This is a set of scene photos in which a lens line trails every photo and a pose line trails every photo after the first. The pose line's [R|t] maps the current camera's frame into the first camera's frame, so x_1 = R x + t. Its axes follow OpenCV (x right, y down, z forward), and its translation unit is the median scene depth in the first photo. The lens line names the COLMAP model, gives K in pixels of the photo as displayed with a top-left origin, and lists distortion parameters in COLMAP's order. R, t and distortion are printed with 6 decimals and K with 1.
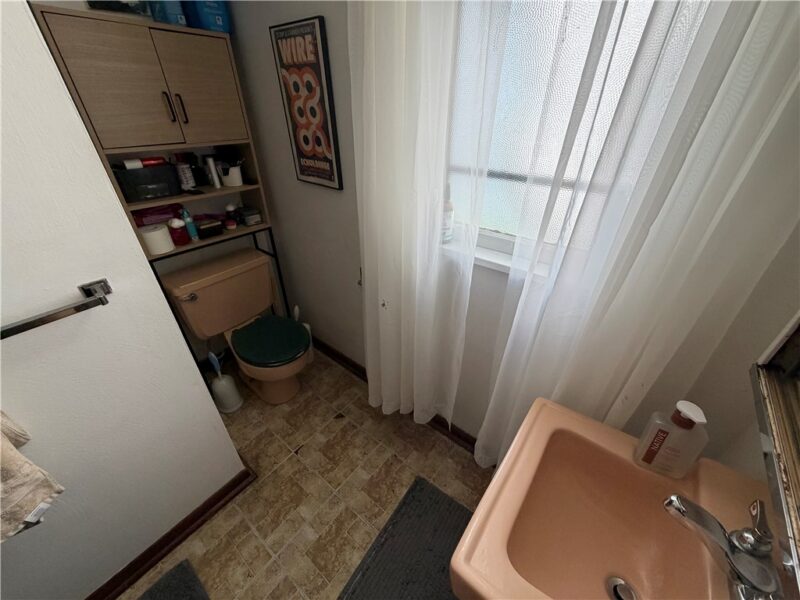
lens RADIAL K [[315.8, 0, 401.9], [0, 315.8, 301.4], [0, 0, 1]] dist [0.002303, -0.000589]
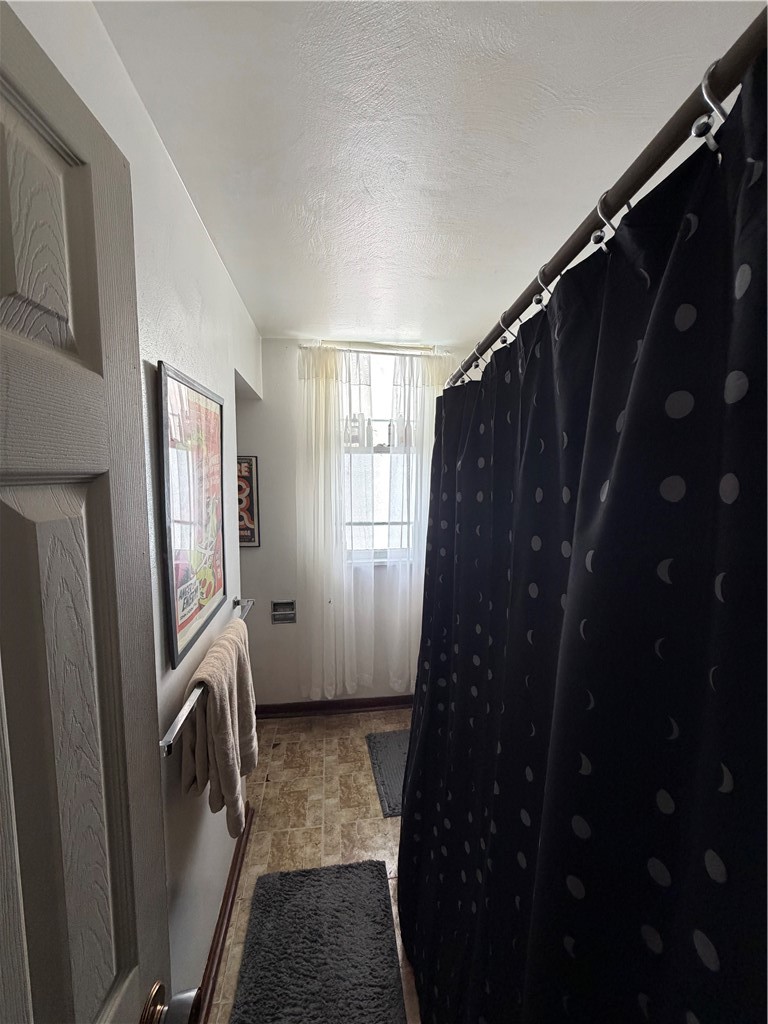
lens RADIAL K [[404.2, 0, 384.1], [0, 404.2, 512.5], [0, 0, 1]] dist [0.002303, -0.000589]
pose [[0.690662, -0.075053, 0.719272, -1.162785], [0.386074, 0.879274, -0.278969, 0.258637], [-0.611500, 0.470365, 0.636258, -0.630850]]
